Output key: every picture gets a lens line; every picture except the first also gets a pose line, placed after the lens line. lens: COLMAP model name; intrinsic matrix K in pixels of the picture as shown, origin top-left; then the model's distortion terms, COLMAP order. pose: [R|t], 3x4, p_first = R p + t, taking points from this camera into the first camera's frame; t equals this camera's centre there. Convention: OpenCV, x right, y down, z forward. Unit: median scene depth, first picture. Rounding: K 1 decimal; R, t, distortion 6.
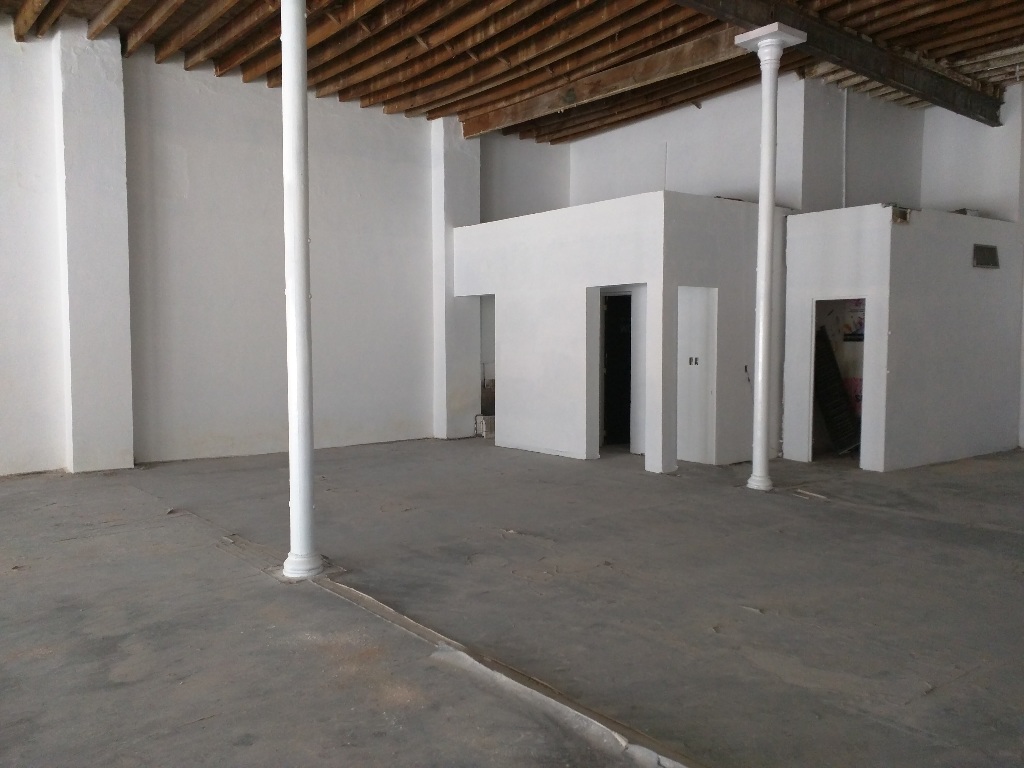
lens RADIAL K [[828.2, 0, 512.0], [0, 828.2, 384.0], [0, 0, 1]] dist [0.010215, -0.003186]
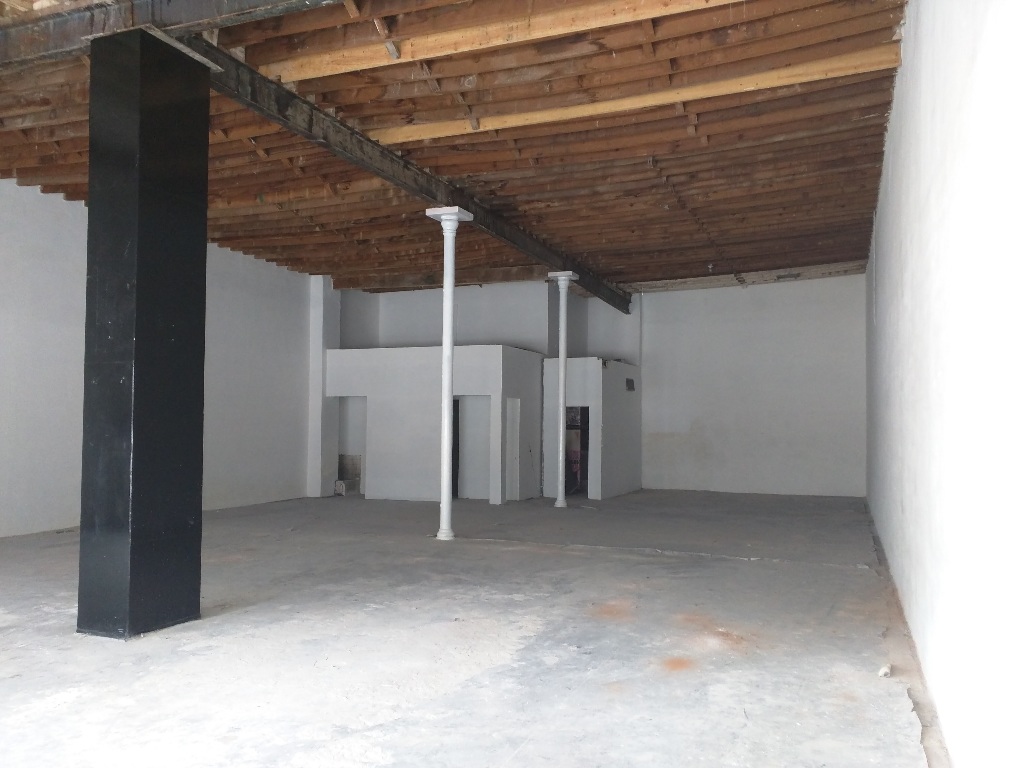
lens RADIAL K [[828.2, 0, 512.0], [0, 828.2, 384.0], [0, 0, 1]] dist [0.010215, -0.003186]
pose [[0.859923, 0.031850, 0.509428, -0.532421], [0.021730, 0.994862, -0.098881, 0.021060], [-0.509960, 0.096100, 0.854813, -0.400922]]
